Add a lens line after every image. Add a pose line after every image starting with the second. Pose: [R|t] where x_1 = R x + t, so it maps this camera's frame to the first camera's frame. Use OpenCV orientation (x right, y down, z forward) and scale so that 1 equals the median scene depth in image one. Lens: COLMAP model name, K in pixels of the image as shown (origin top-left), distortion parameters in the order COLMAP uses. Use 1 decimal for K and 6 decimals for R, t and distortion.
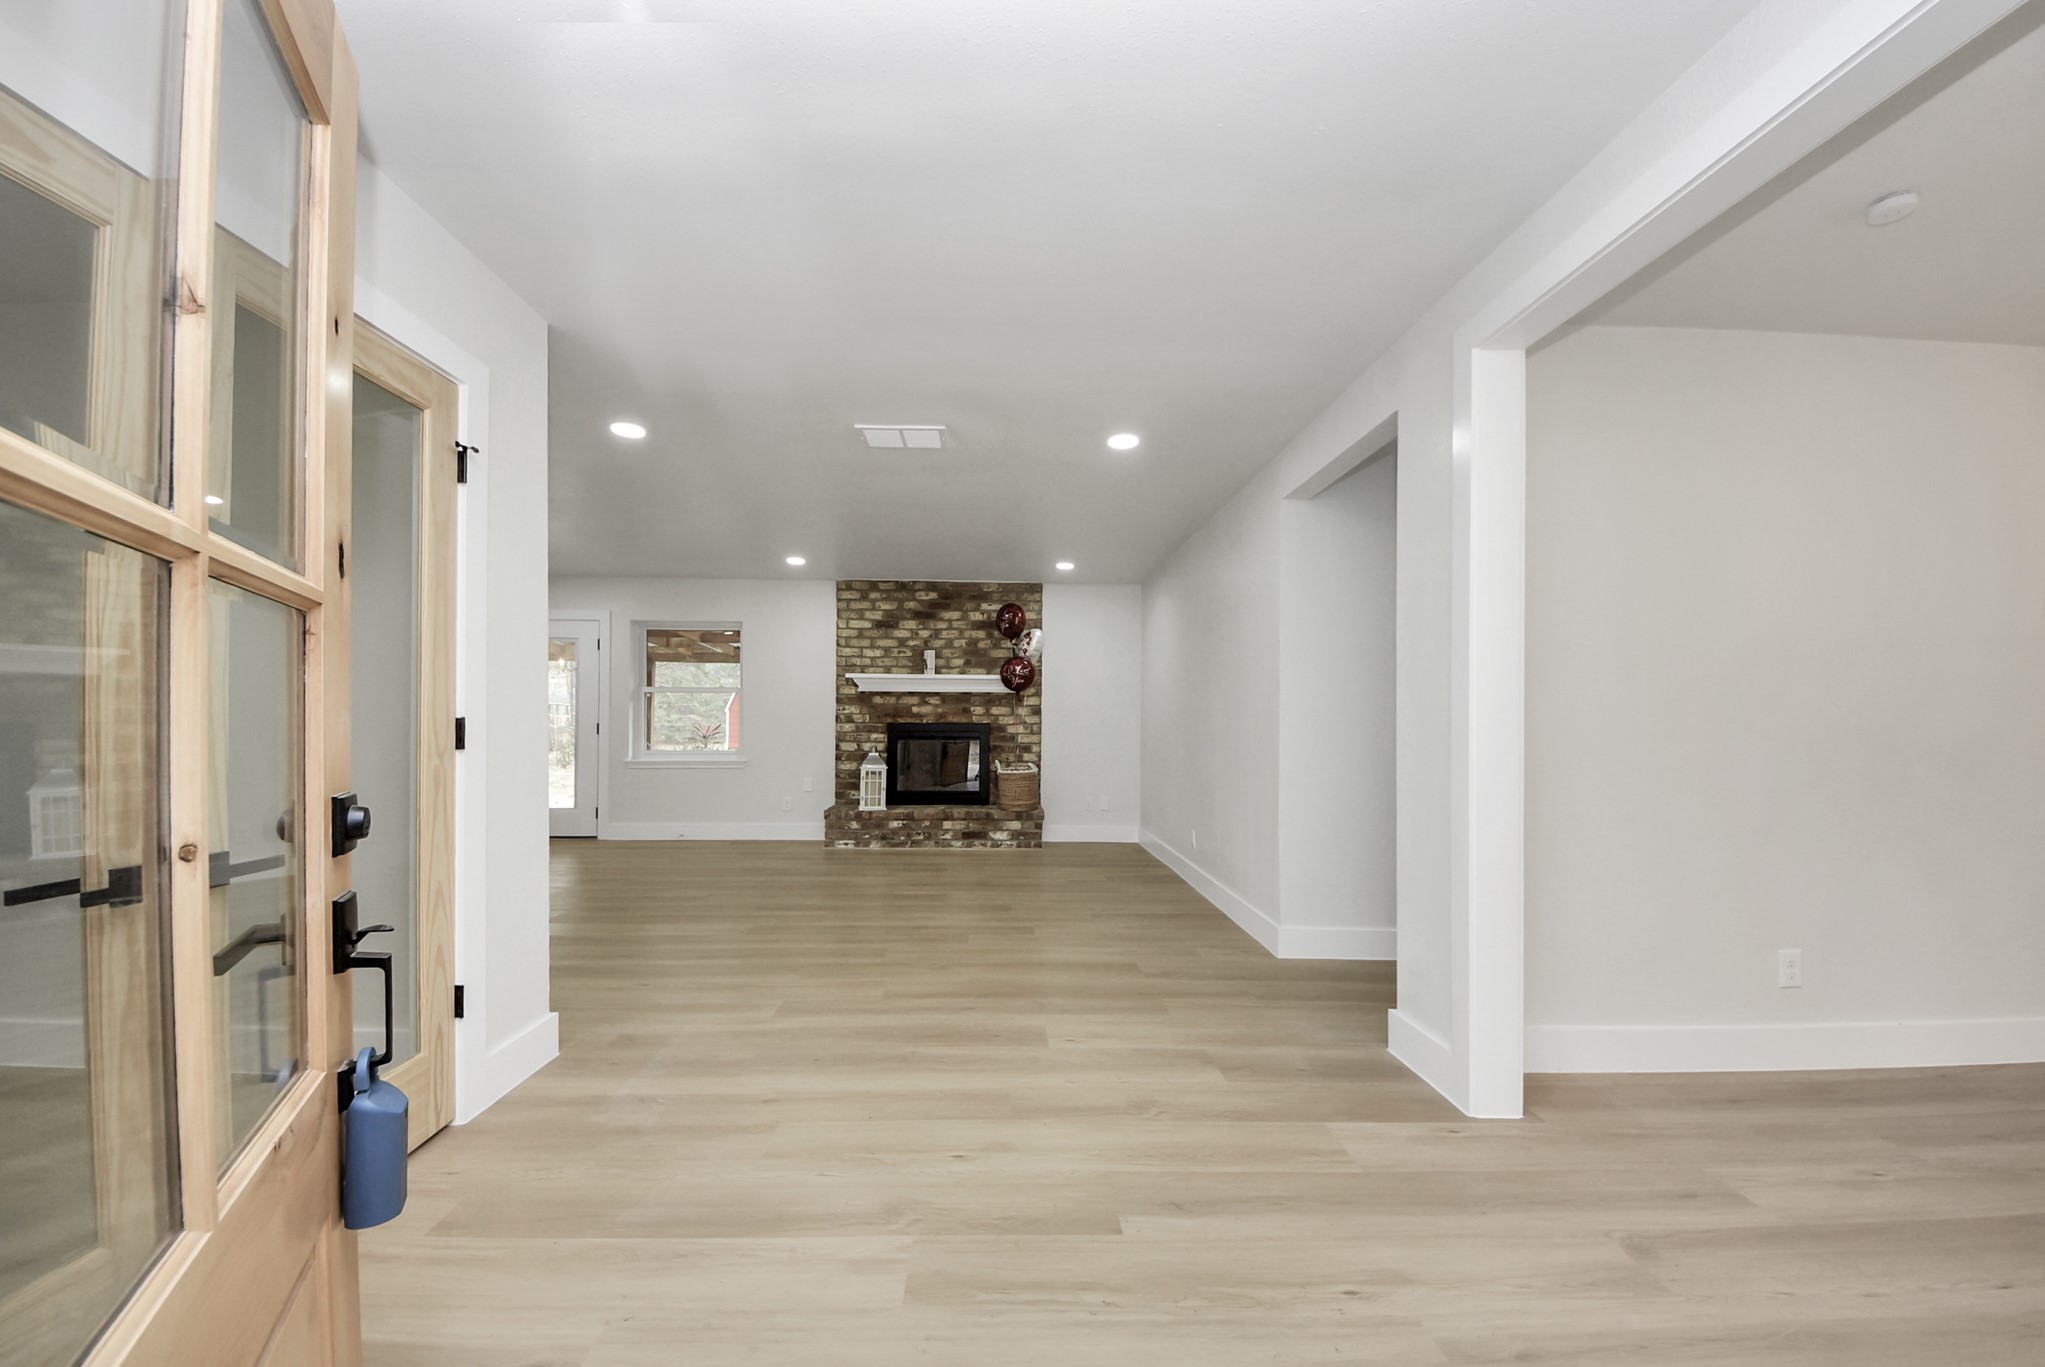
lens RADIAL K [[757.6, 0, 1028.1], [0, 757.6, 714.7], [0, 0, 1]] dist [0.000496, -0.000001]
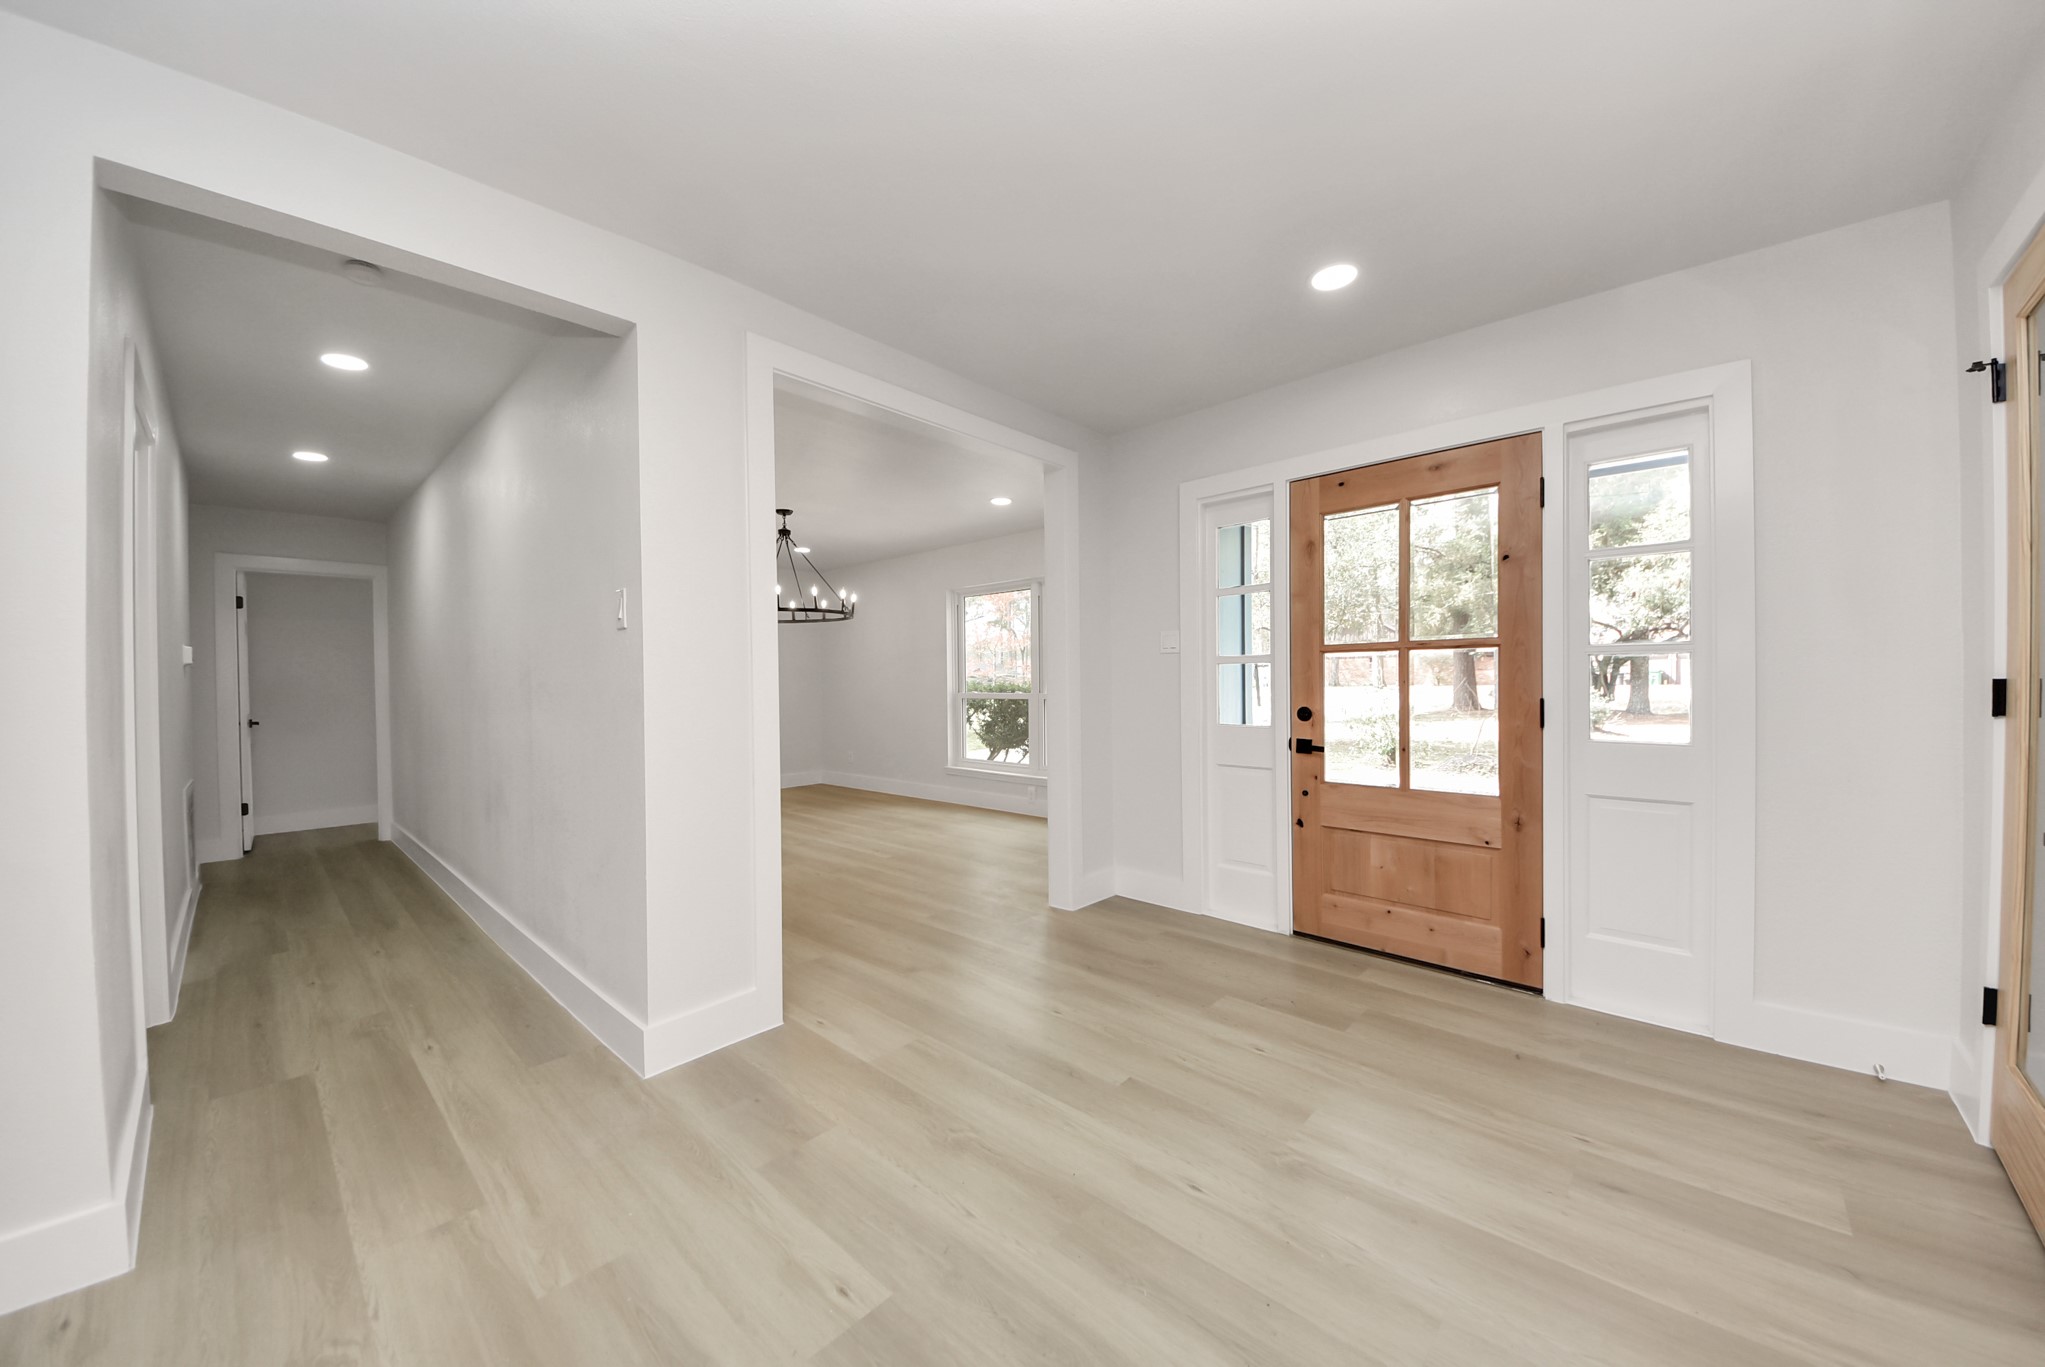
lens RADIAL K [[760.6, 0, 1028.8], [0, 760.6, 687.5], [0, 0, 1]] dist [0.001055, -0.007683]
pose [[-0.717808, -0.006572, 0.696211, -0.157595], [0.006765, 0.999842, 0.016413, -0.000944], [-0.696209, 0.016491, -0.717650, 0.494960]]
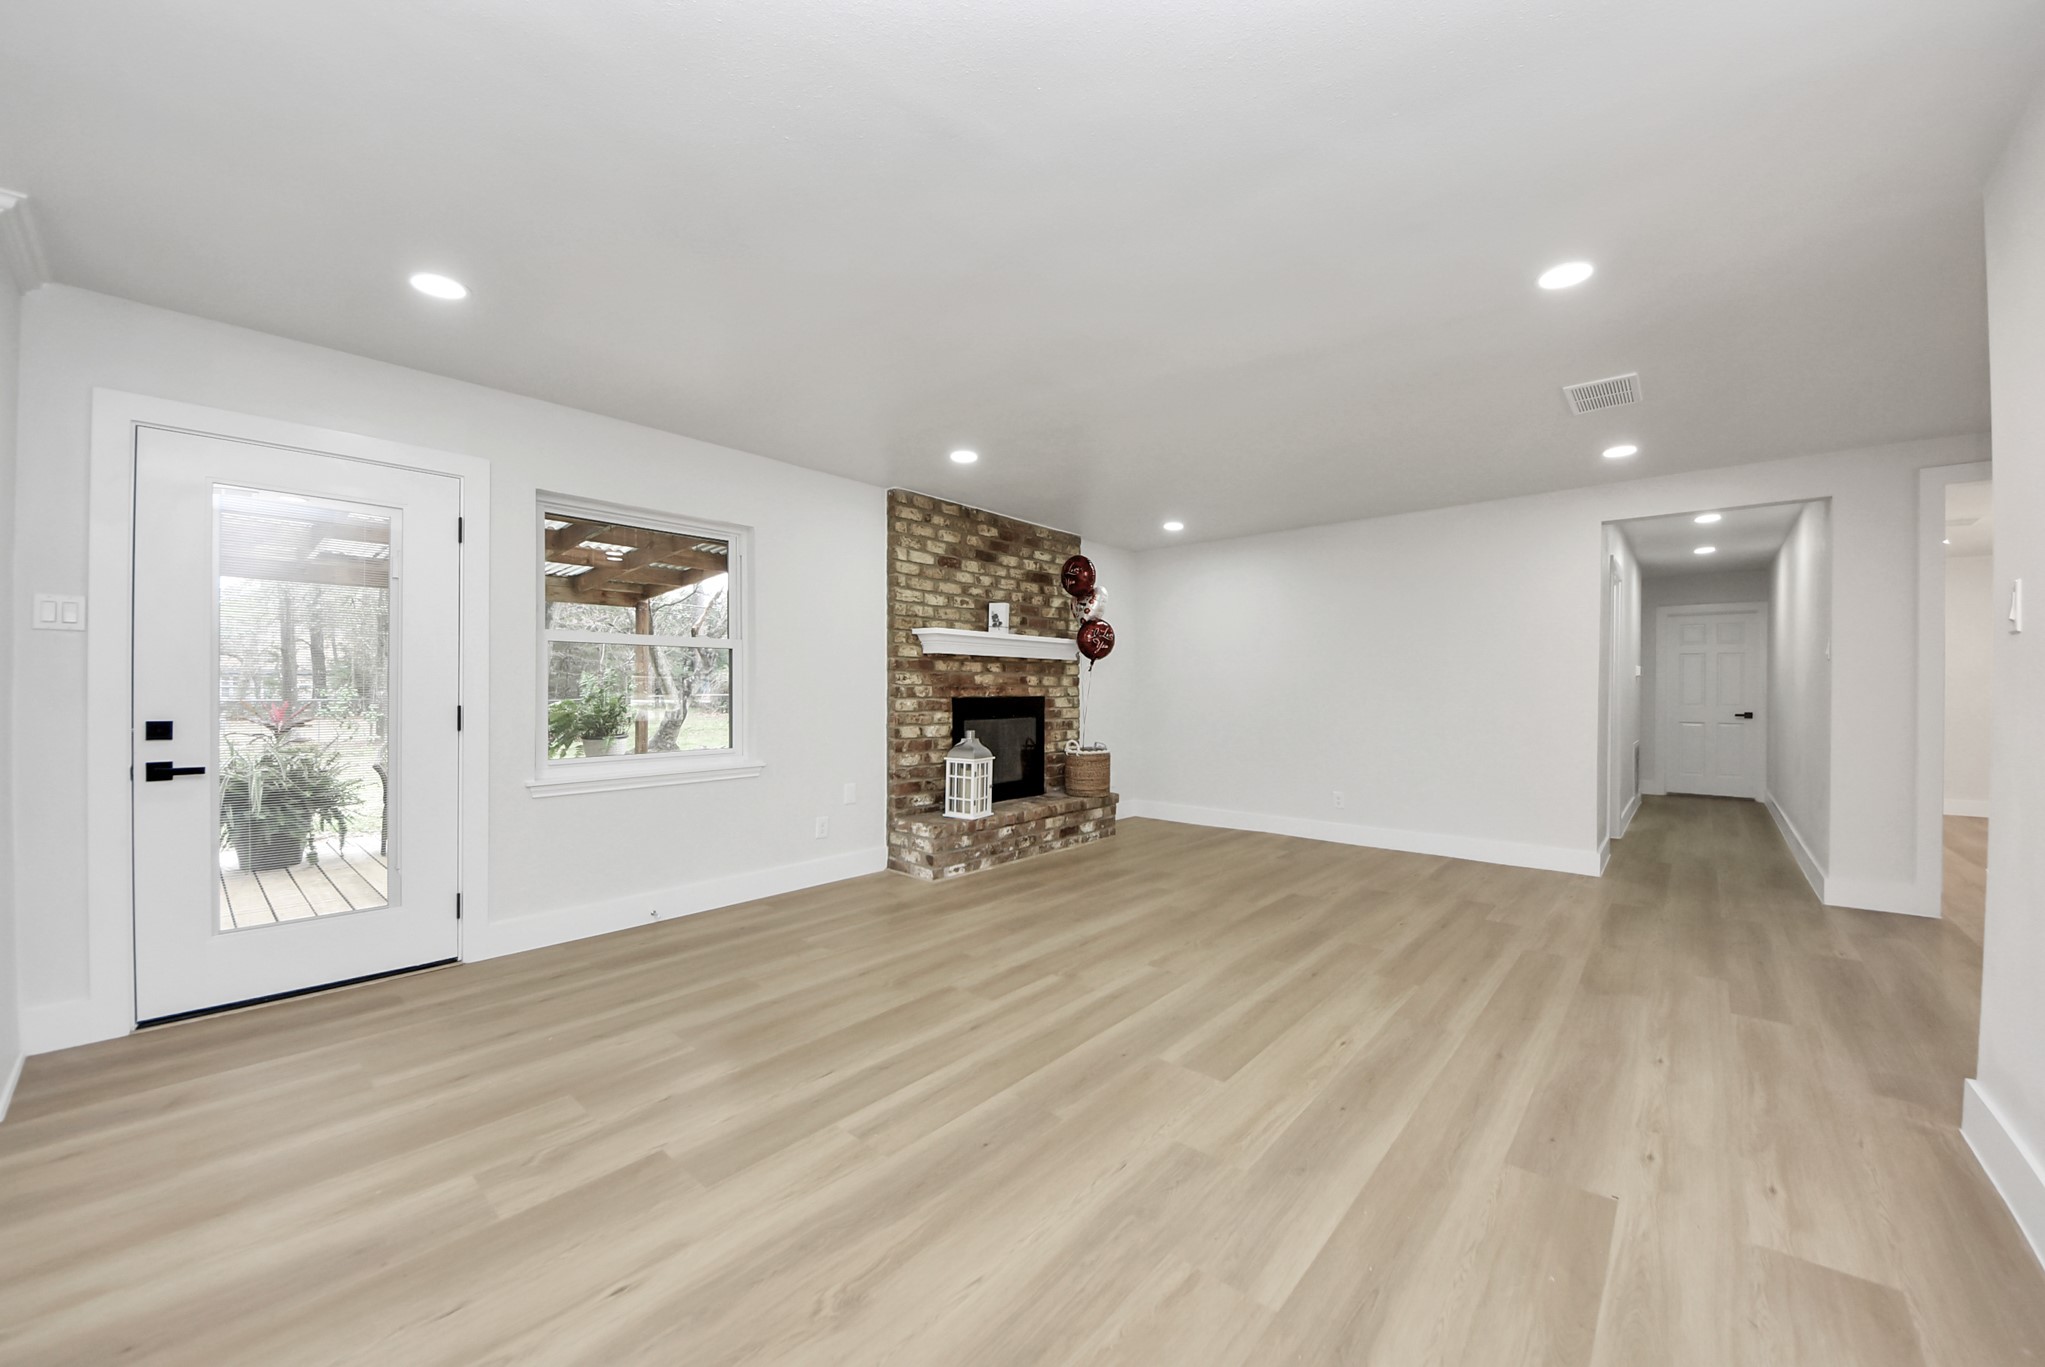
lens RADIAL K [[760.6, 0, 1028.8], [0, 760.6, 687.5], [0, 0, 1]] dist [0.001055, -0.007683]
pose [[0.669332, -0.003538, 0.742955, -0.681774], [-0.003774, 0.999960, 0.008163, -0.005031], [-0.742954, -0.008268, 0.669292, 0.451219]]
